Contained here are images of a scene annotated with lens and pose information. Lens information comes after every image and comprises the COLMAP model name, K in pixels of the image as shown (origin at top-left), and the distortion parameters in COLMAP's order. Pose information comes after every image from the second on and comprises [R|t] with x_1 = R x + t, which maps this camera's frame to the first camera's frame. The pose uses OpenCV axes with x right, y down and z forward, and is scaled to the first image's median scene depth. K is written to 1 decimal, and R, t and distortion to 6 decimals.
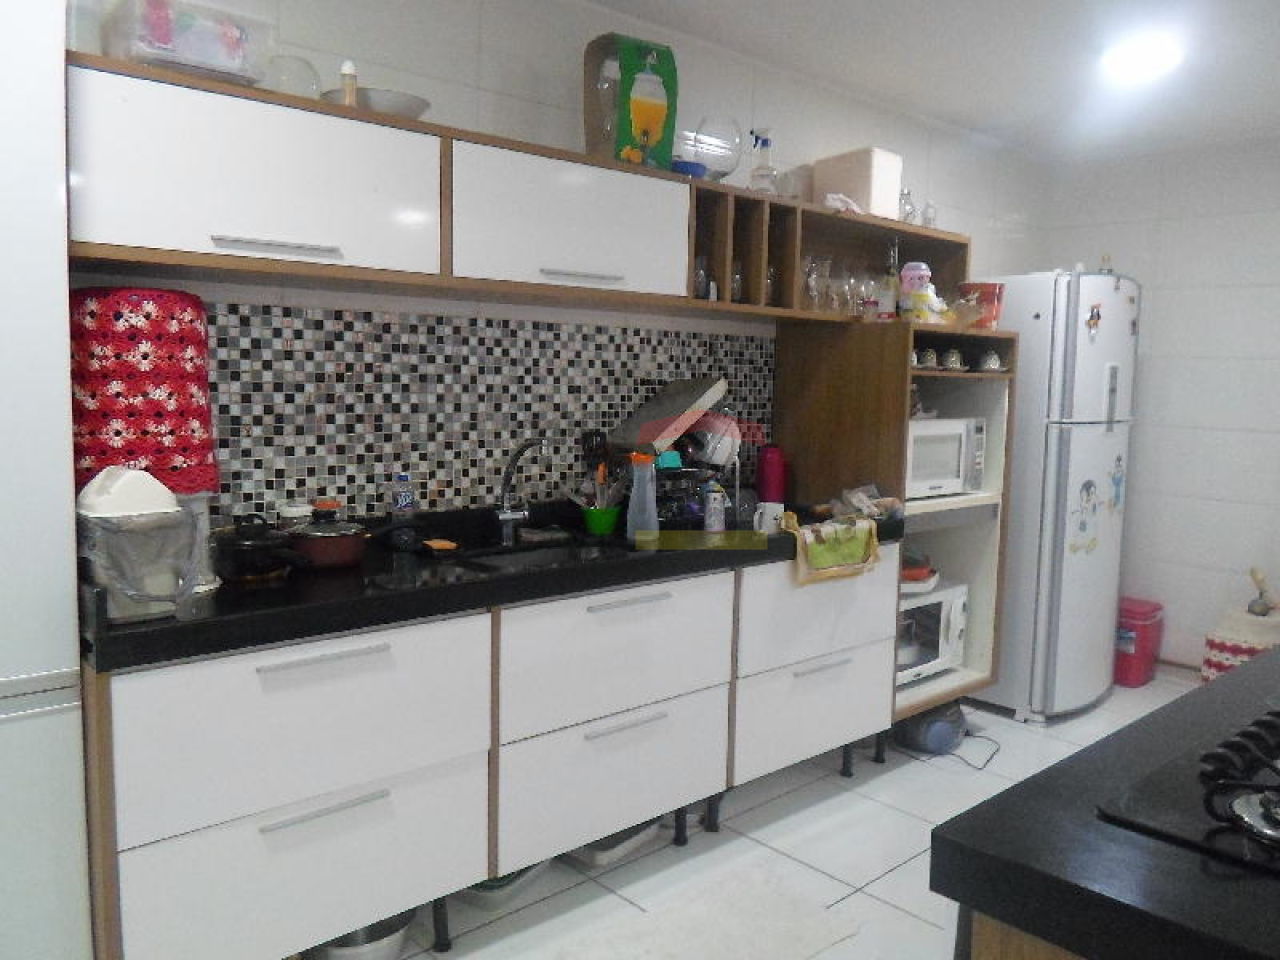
lens RADIAL K [[974.6, 0, 639.4], [0, 974.6, 473.3], [0, 0, 1]] dist [-0.002997, 0.001901]
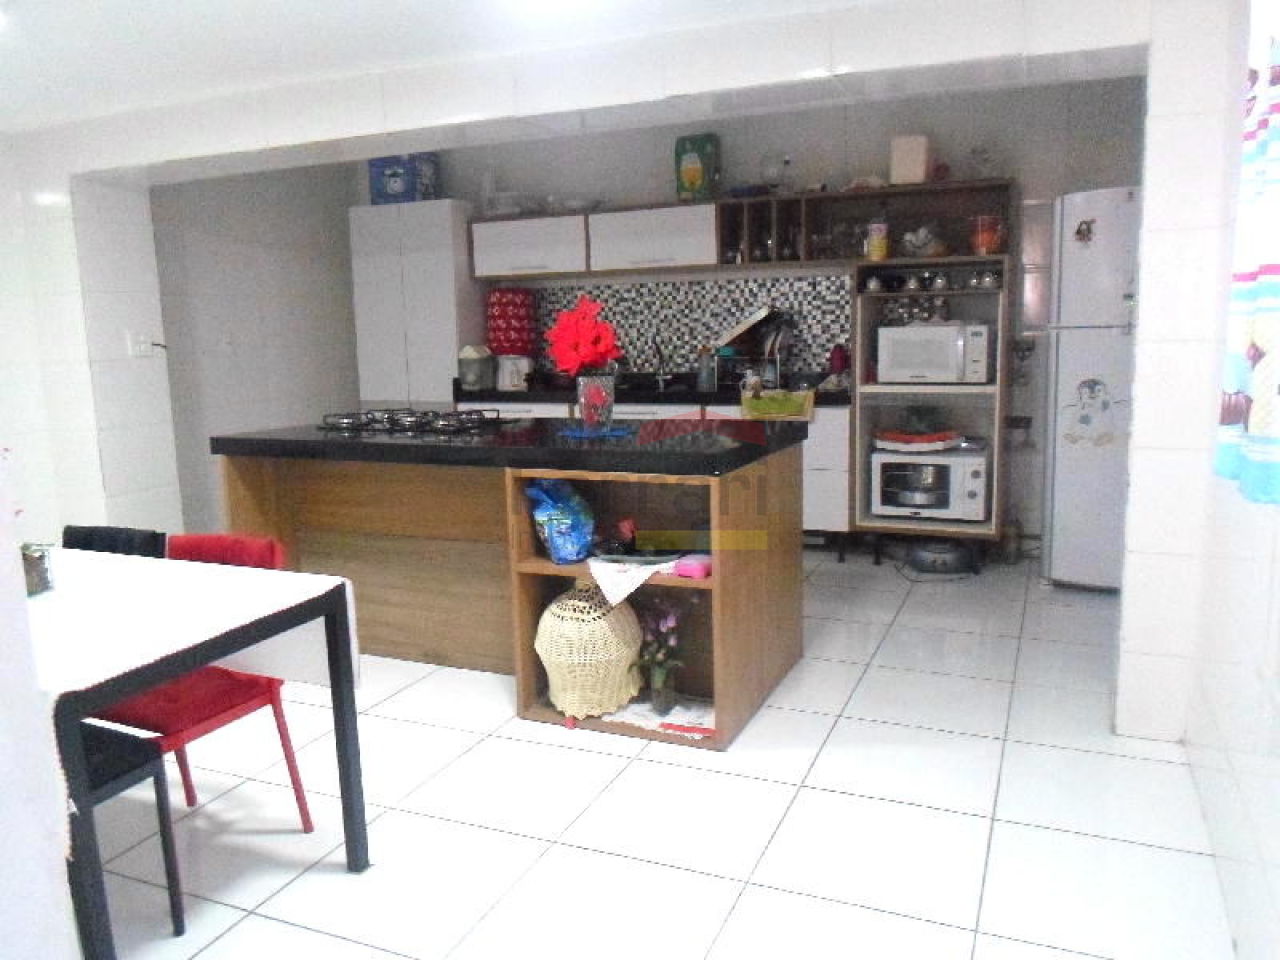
lens RADIAL K [[974.6, 0, 640.9], [0, 974.6, 484.3], [0, 0, 1]] dist [-0.002997, 0.001901]
pose [[0.424404, 0.123215, -0.897050, 1.755923], [-0.053182, 0.992380, 0.111149, 0.042161], [0.903910, 0.000535, 0.427723, 0.054218]]
